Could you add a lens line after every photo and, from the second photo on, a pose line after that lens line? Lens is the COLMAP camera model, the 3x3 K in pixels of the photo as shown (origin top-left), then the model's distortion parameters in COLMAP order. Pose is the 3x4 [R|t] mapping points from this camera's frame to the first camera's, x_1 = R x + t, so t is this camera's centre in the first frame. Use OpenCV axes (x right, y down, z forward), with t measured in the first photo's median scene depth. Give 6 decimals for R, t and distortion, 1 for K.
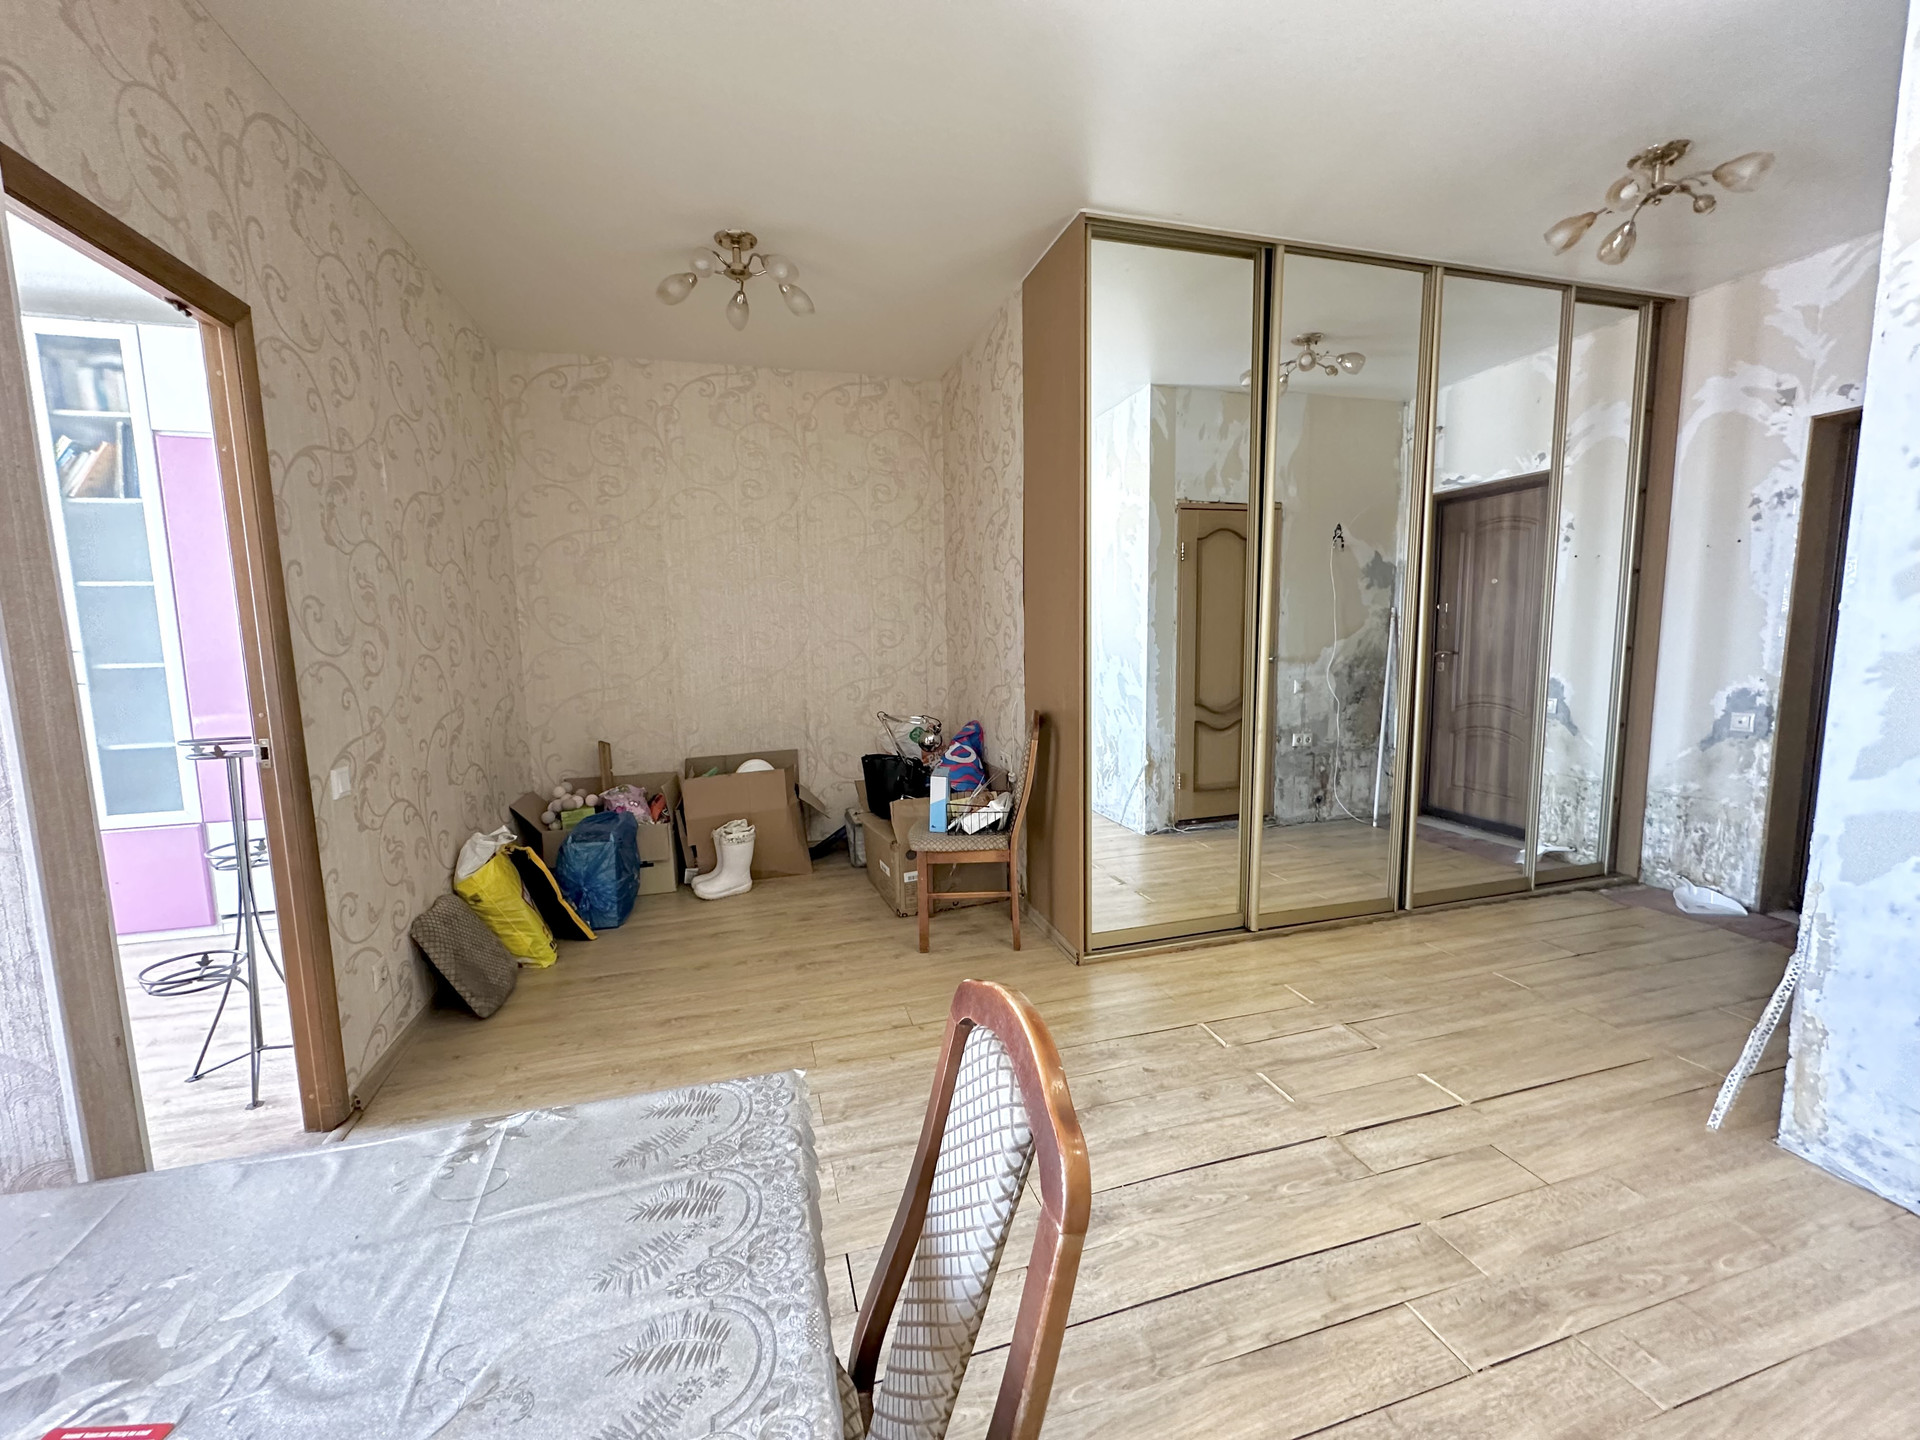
lens RADIAL K [[764.3, 0, 970.6], [0, 764.3, 713.1], [0, 0, 1]] dist [-0.000670, -0.000006]
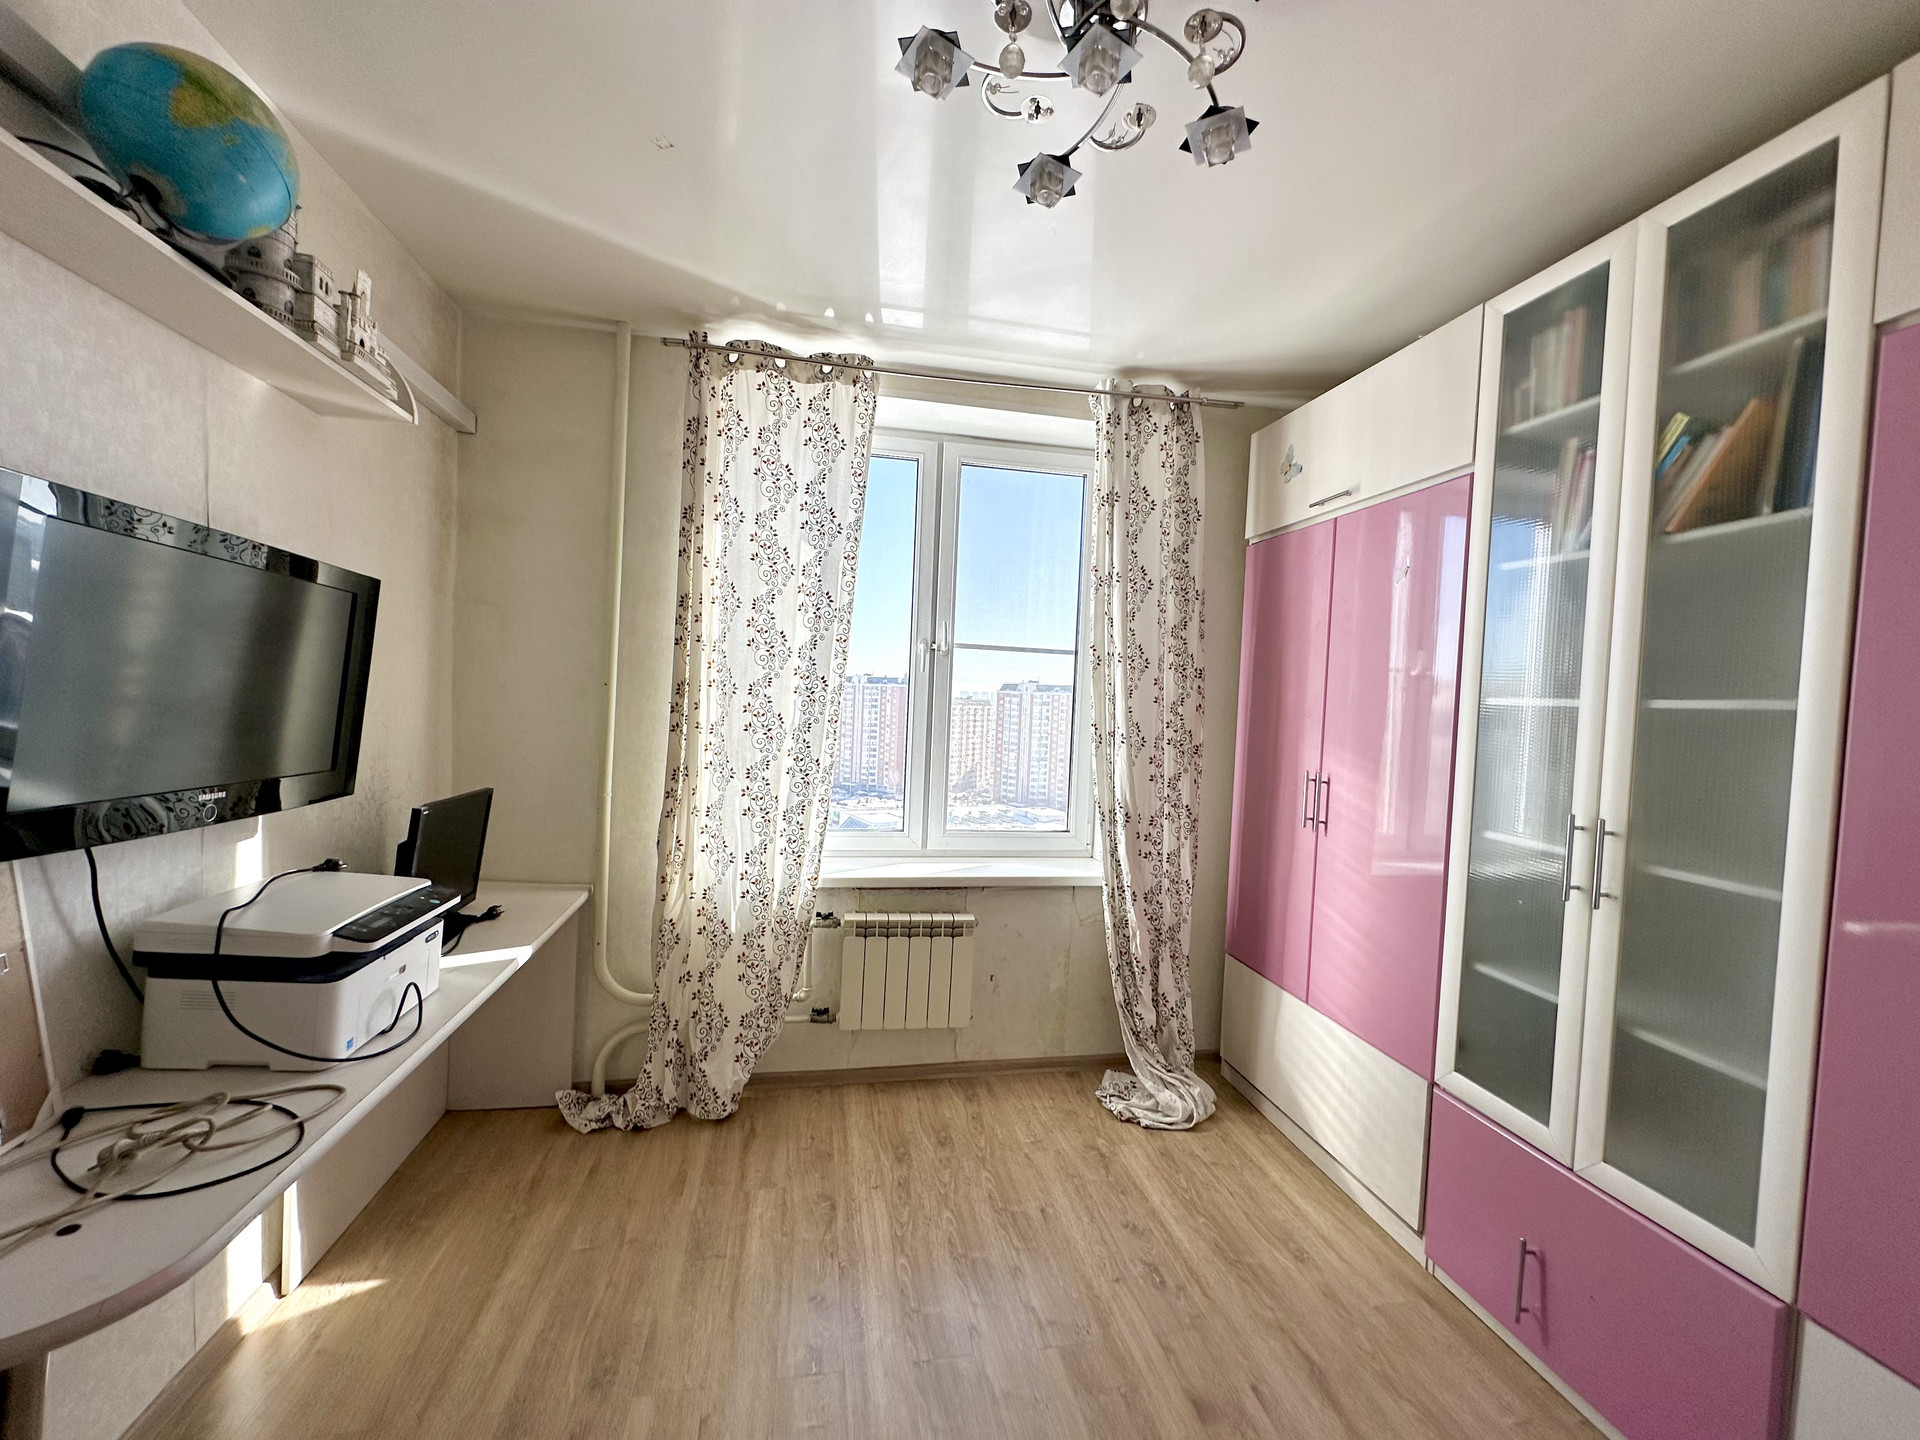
lens RADIAL K [[764.3, 0, 955.3], [0, 764.3, 719.9], [0, 0, 1]] dist [-0.000670, -0.000006]
pose [[-0.097366, 0.039100, -0.994480, -0.629934], [-0.156419, 0.986209, 0.054089, -0.115871], [0.982880, 0.160822, -0.089907, 0.606429]]
